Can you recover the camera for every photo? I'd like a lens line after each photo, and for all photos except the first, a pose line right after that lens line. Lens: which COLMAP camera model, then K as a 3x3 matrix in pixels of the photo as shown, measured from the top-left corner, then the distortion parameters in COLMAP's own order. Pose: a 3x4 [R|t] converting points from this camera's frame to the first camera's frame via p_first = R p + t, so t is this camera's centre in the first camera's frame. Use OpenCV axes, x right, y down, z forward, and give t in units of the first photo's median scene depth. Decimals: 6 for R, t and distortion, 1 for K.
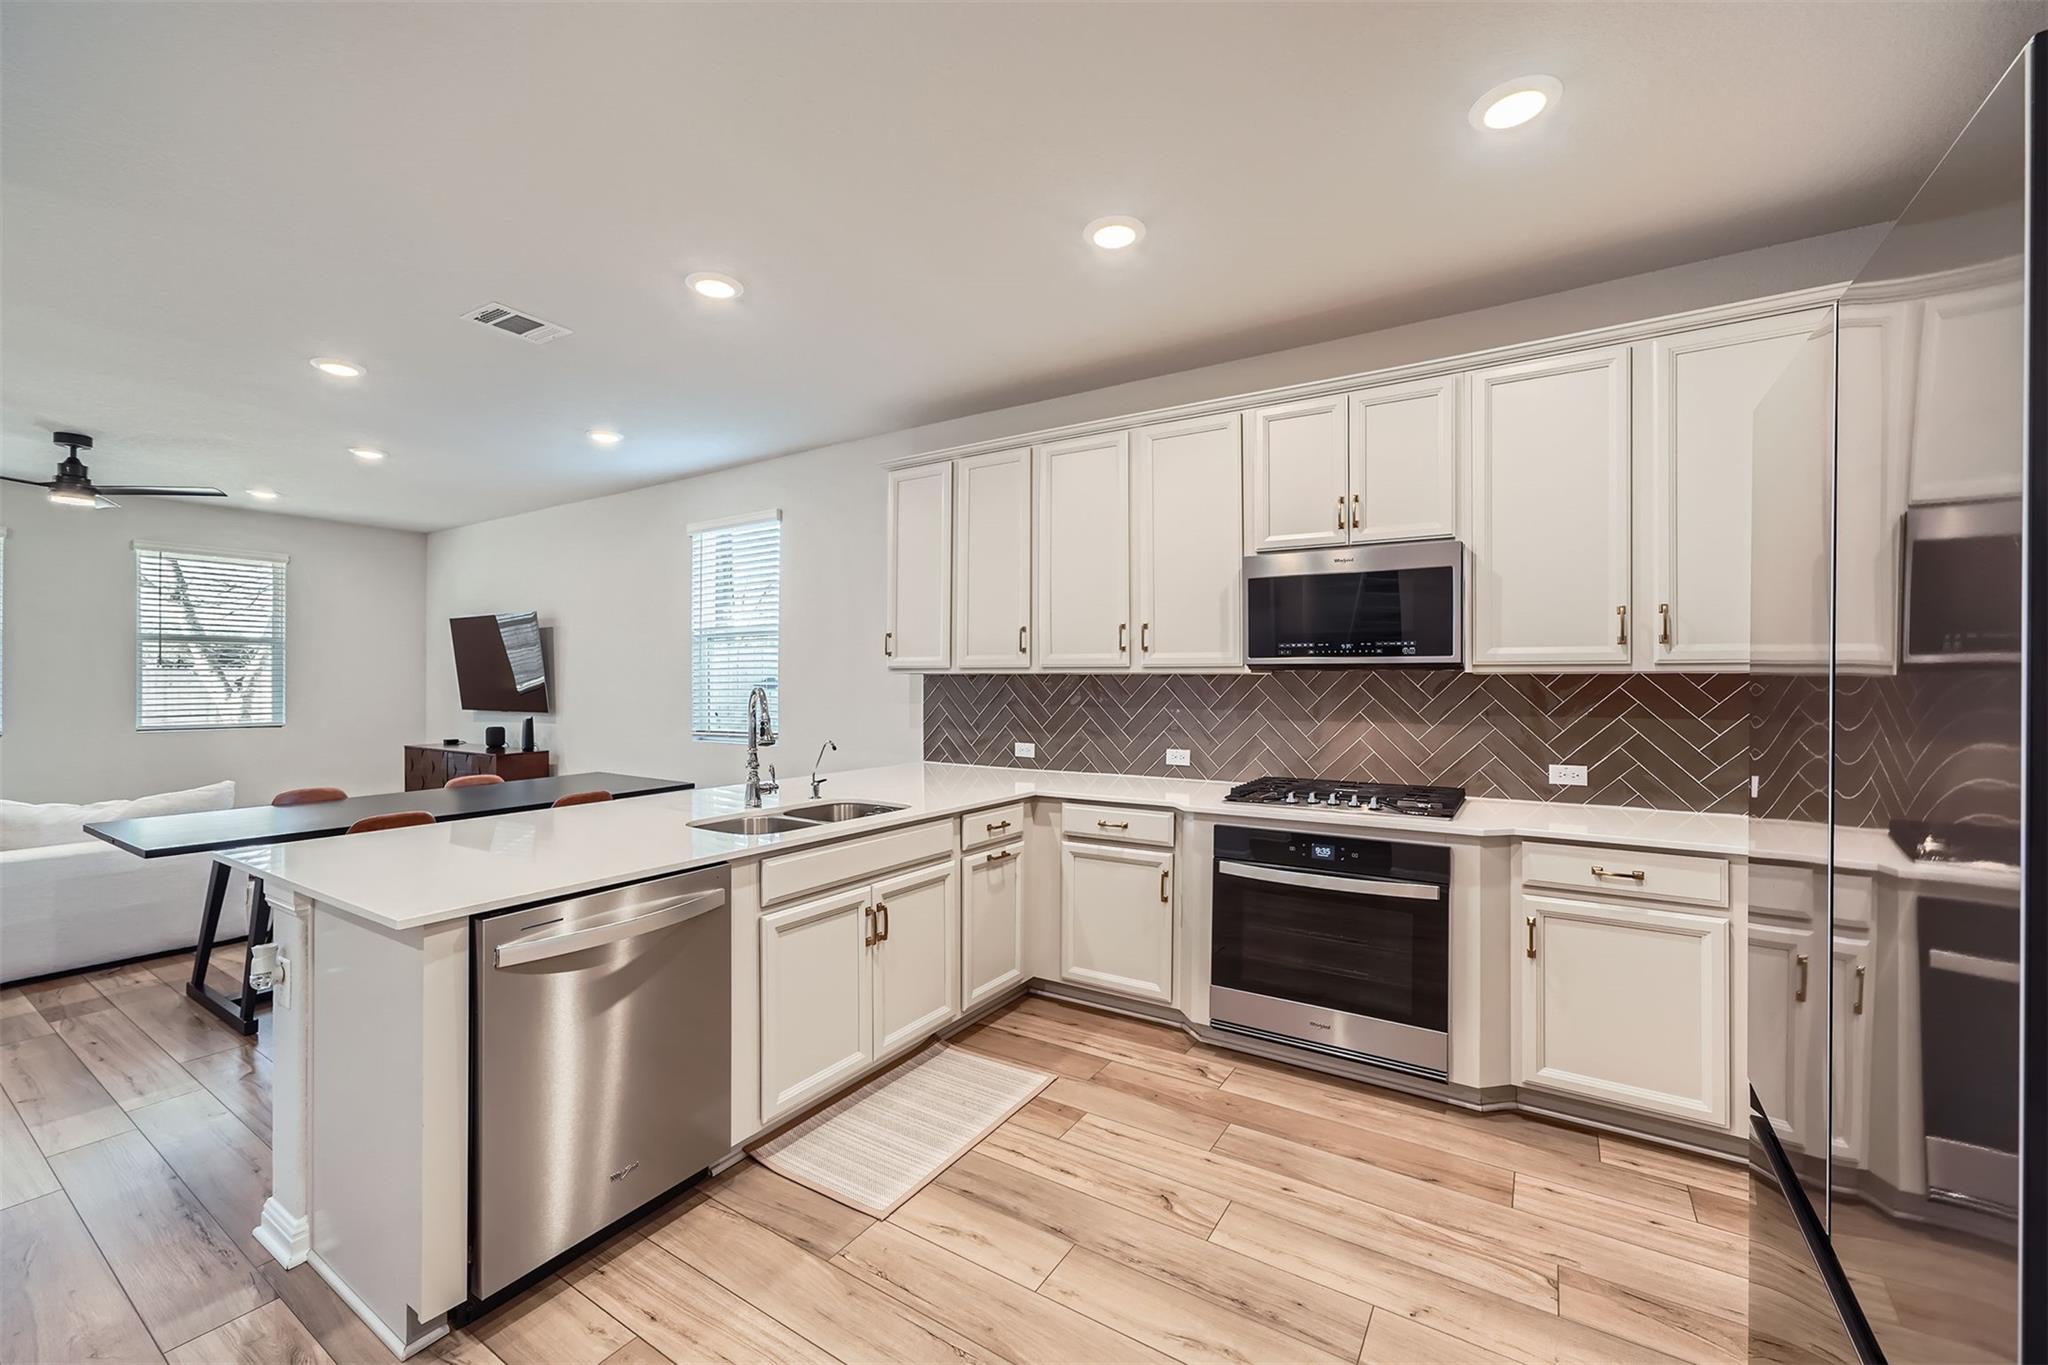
lens RADIAL K [[815.0, 0, 1017.8], [0, 815.0, 688.0], [0, 0, 1]] dist [-0.010438, 0.002328]
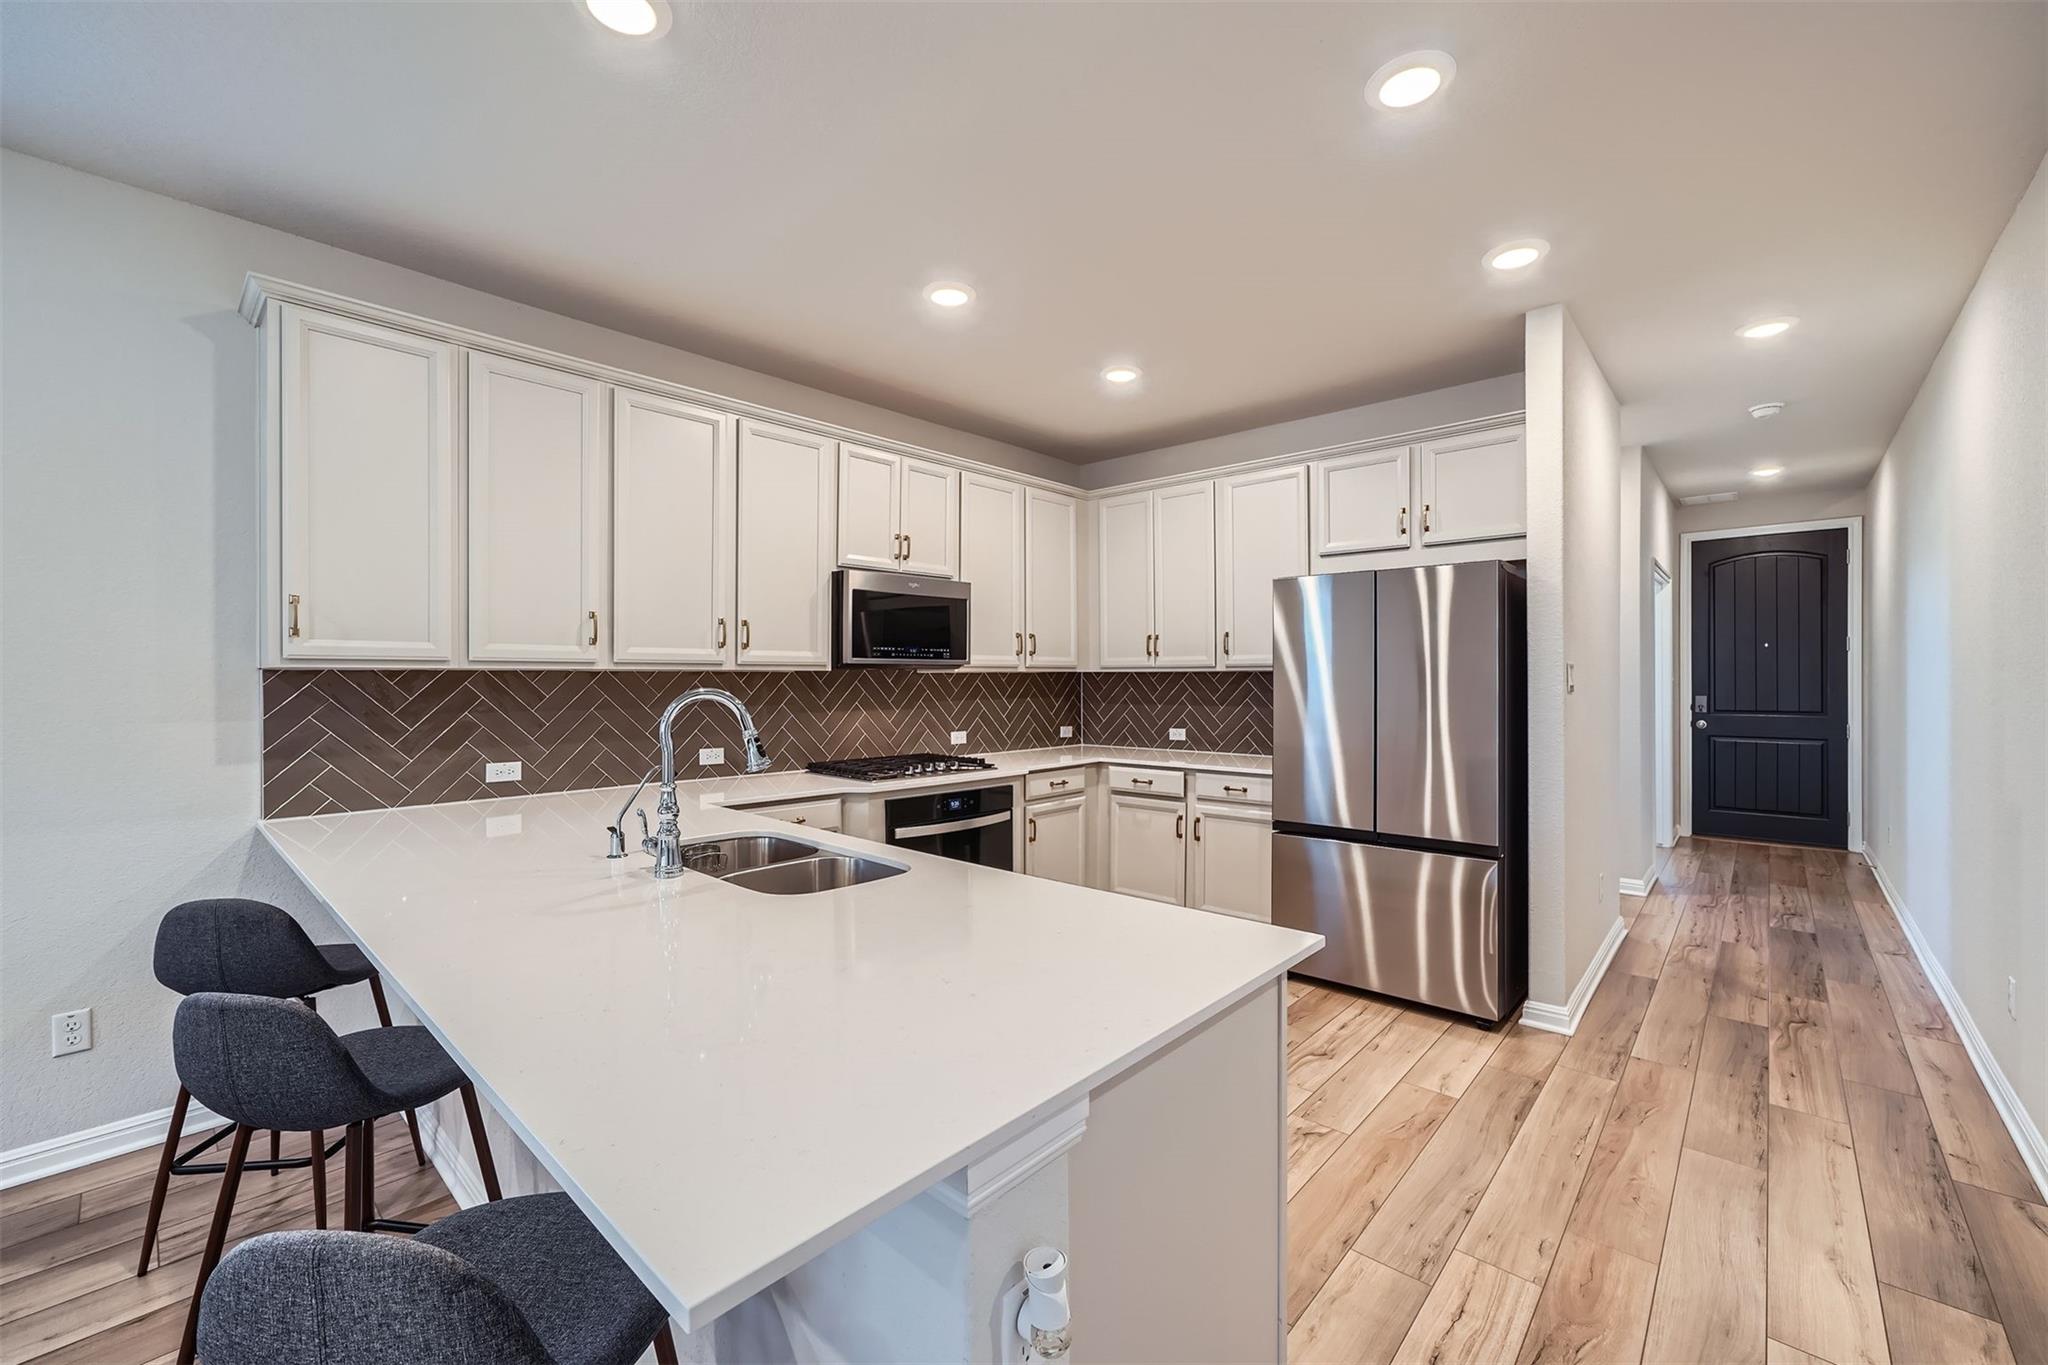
lens RADIAL K [[815.0, 0, 1026.4], [0, 815.0, 686.0], [0, 0, 1]] dist [-0.010438, 0.002328]
pose [[0.173140, -0.011442, 0.984831, -0.767675], [0.010190, 0.999900, 0.009826, -0.005202], [-0.984845, 0.008334, 0.173239, 0.534554]]
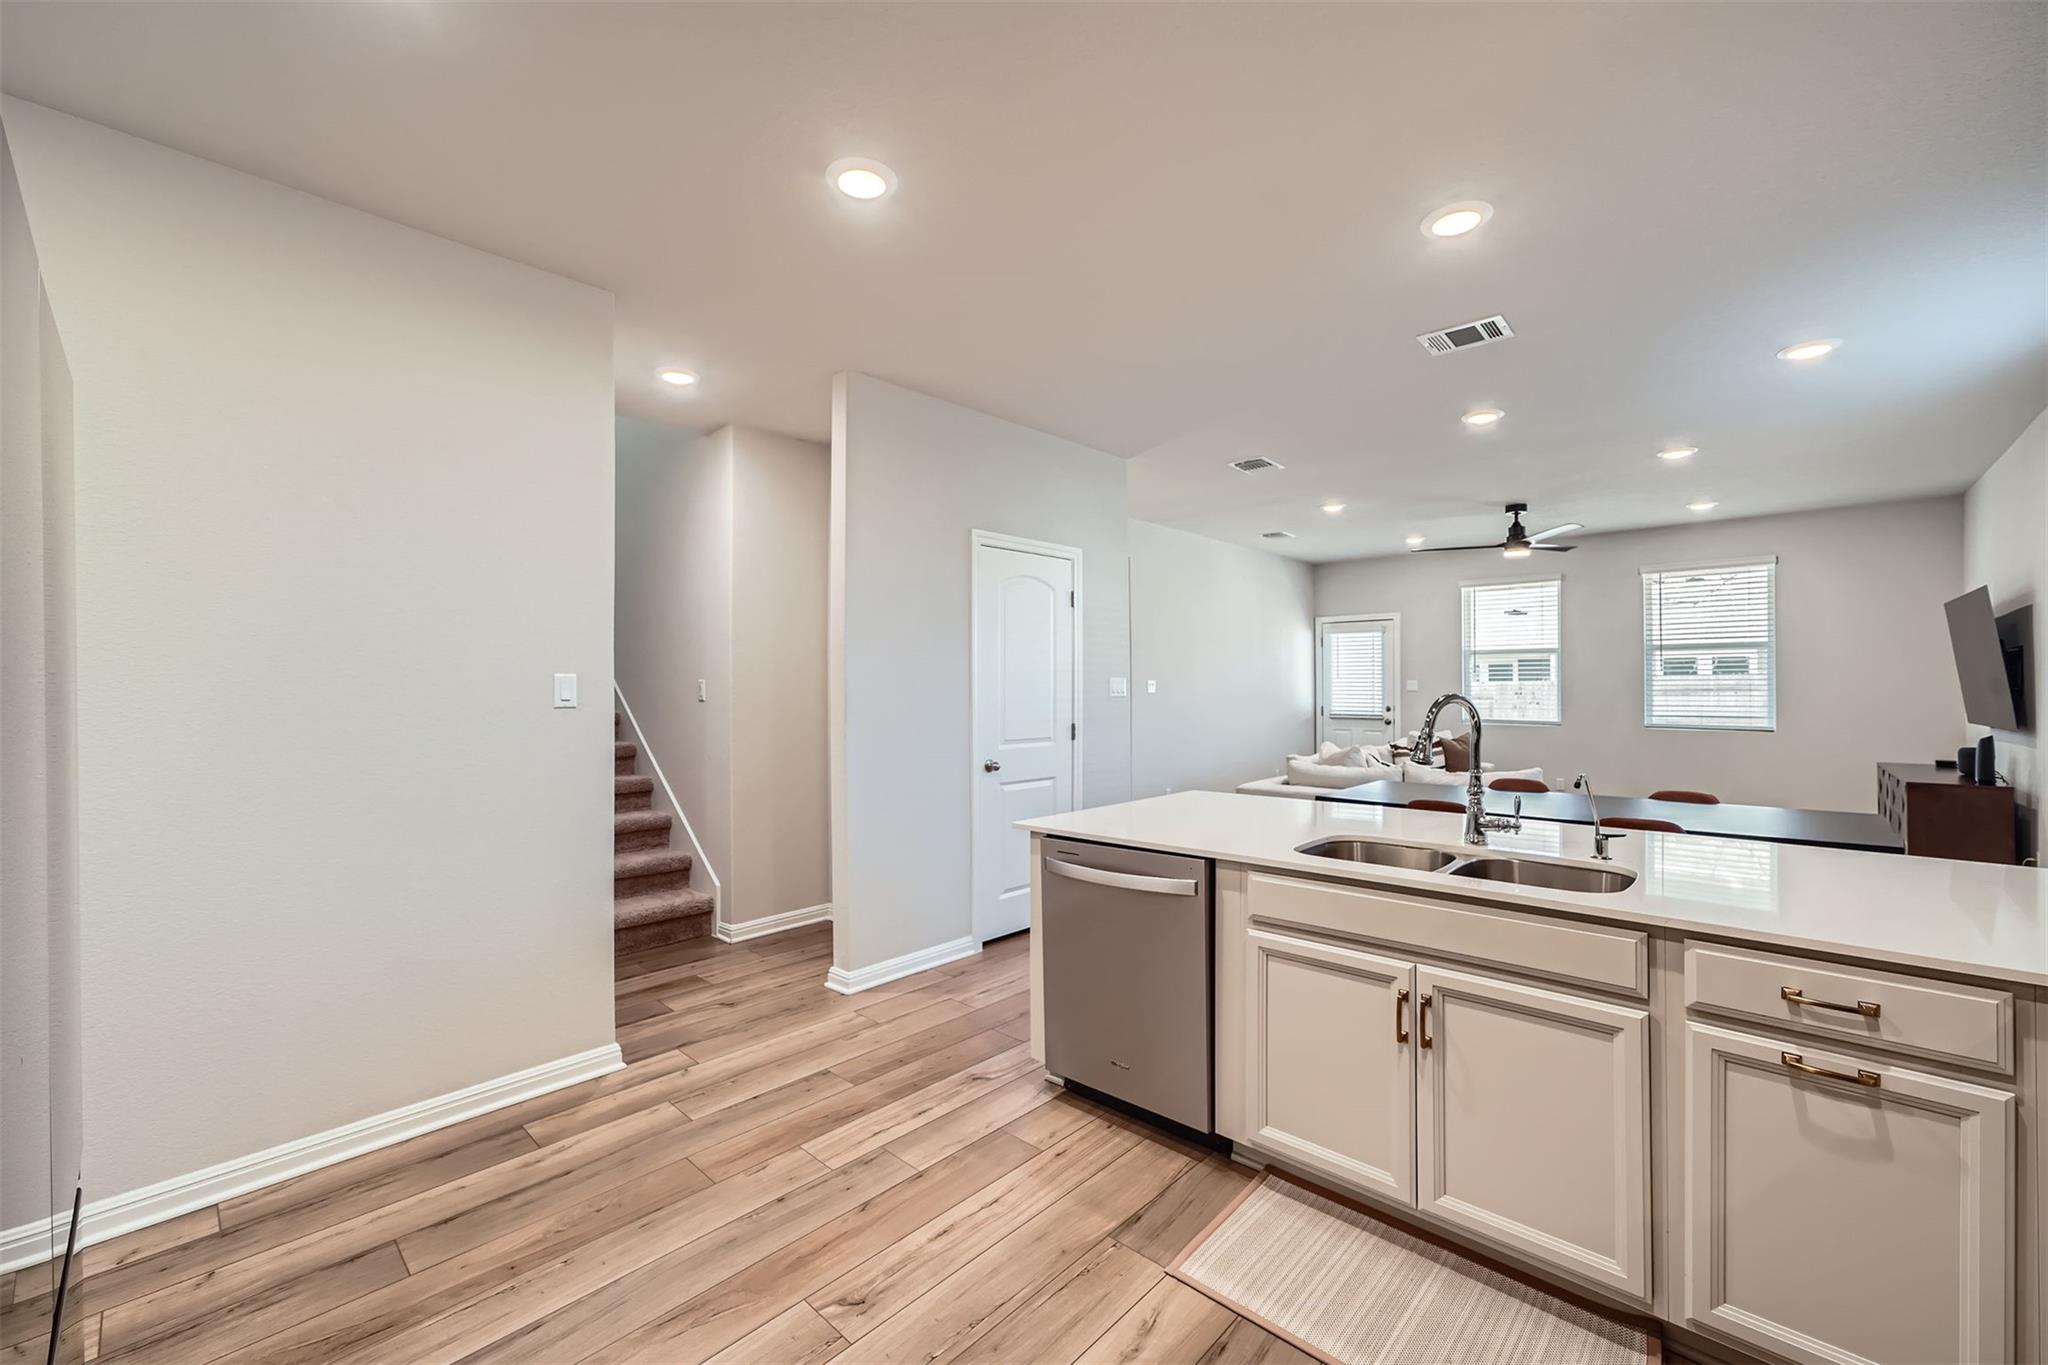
lens RADIAL K [[830.8, 0, 1026.3], [0, 830.8, 694.5], [0, 0, 1]] dist [-0.010343, 0.002968]
pose [[-0.178398, 0.005694, -0.983942, 0.479271], [-0.002406, 0.999978, 0.006223, -0.002523], [0.983955, 0.003477, -0.178380, 0.620068]]
